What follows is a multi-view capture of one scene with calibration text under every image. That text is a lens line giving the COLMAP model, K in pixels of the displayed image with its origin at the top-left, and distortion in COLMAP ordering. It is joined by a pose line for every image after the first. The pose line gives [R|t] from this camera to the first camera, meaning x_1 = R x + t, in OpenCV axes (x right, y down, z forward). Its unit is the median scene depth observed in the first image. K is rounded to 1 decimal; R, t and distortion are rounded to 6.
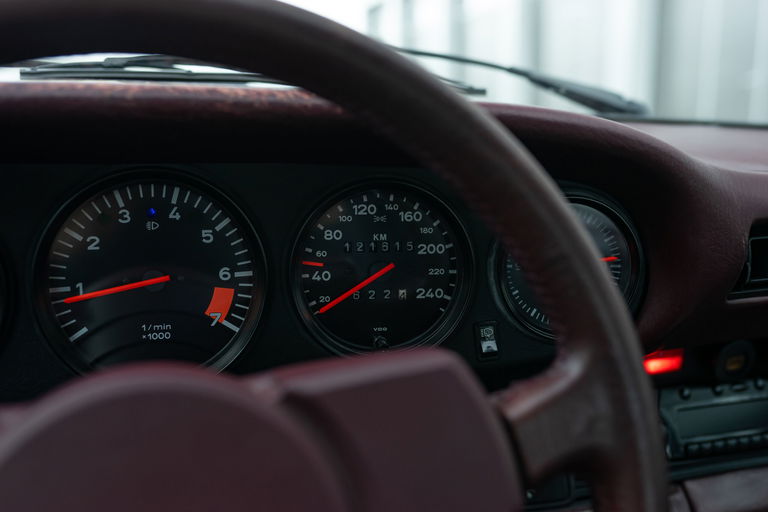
lens RADIAL K [[731.0, 0, 384.0], [0, 731.0, 256.0], [0, 0, 1]] dist [-0.002019, 0.000051]
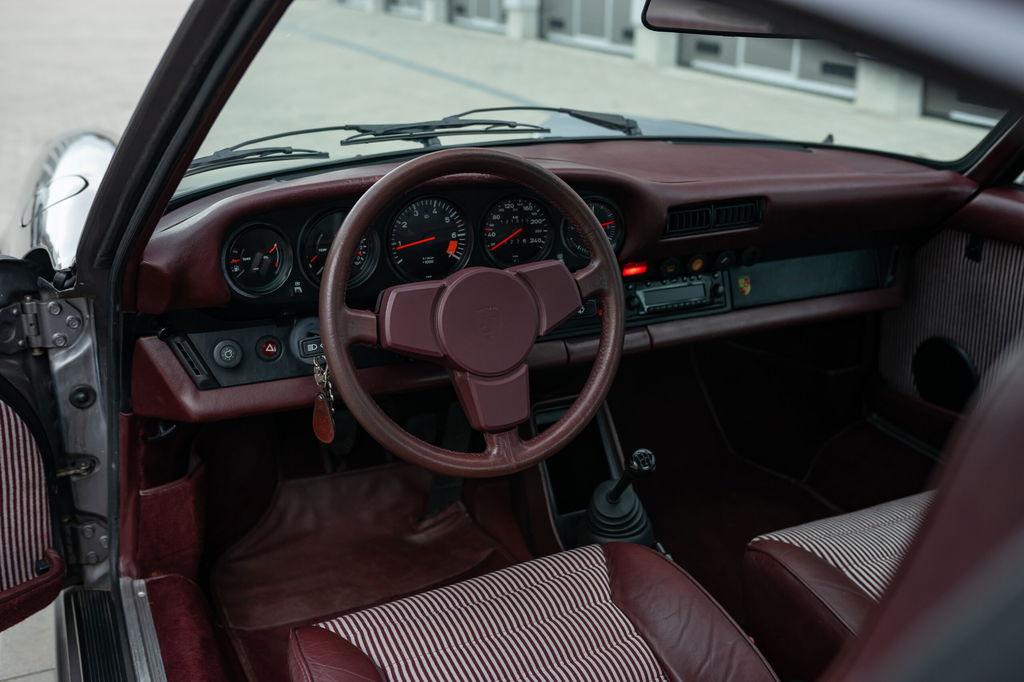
lens RADIAL K [[974.6, 0, 512.0], [0, 974.6, 341.0], [0, 0, 1]] dist [-0.002019, 0.000051]
pose [[0.985221, -0.047366, 0.164610, -0.568957], [0.018337, 0.984649, 0.173581, -0.184215], [-0.170305, -0.167997, 0.970965, -2.182324]]
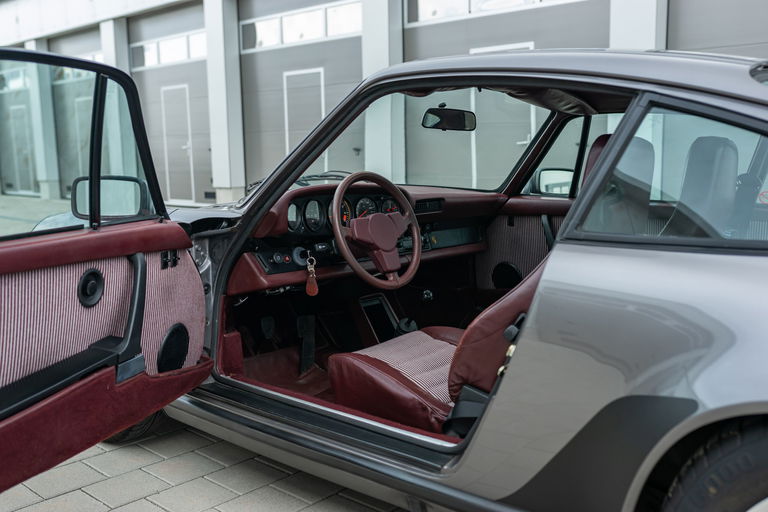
lens RADIAL K [[731.0, 0, 384.0], [0, 731.0, 256.0], [0, 0, 1]] dist [-0.002019, 0.000051]
pose [[0.843852, -0.090148, 0.528949, -3.165911], [0.119225, 0.992645, -0.021029, 0.540224], [-0.523163, 0.080809, 0.848393, -4.252600]]
